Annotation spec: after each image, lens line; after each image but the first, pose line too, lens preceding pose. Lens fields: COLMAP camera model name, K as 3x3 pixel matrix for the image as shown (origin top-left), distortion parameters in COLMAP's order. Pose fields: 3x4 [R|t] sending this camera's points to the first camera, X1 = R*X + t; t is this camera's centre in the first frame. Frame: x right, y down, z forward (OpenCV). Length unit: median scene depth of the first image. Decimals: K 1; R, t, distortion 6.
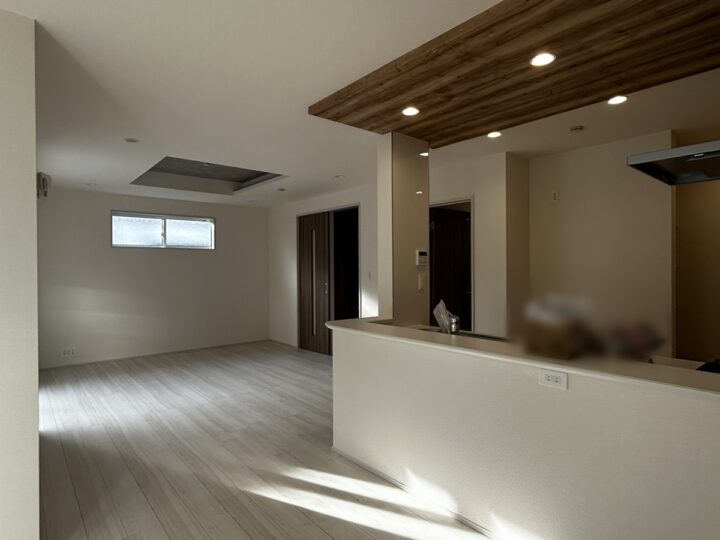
lens RADIAL K [[304.3, 0, 334.3], [0, 304.3, 268.9], [0, 0, 1]] dist [0.002657, 0.001493]
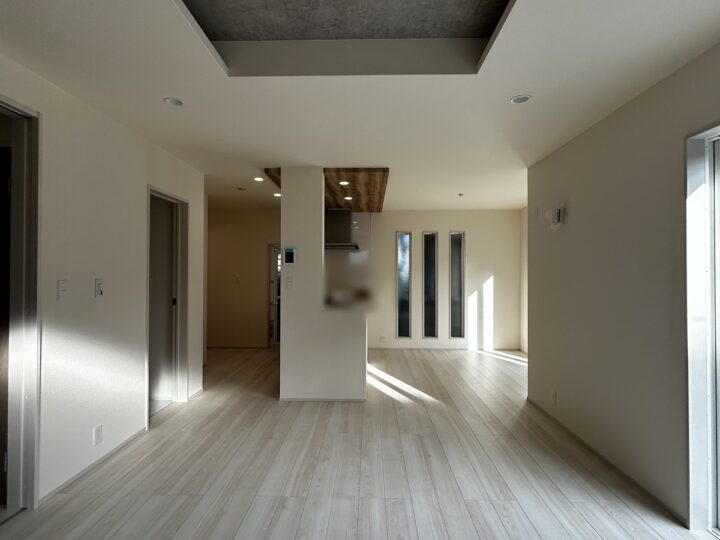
lens RADIAL K [[304.3, 0, 360.3], [0, 304.3, 272.1], [0, 0, 1]] dist [0.002657, 0.001493]
pose [[-0.649410, 0.013748, 0.760314, -0.909204], [0.005914, 0.999898, -0.013029, 0.013798], [-0.760416, -0.003965, -0.649425, 1.659689]]
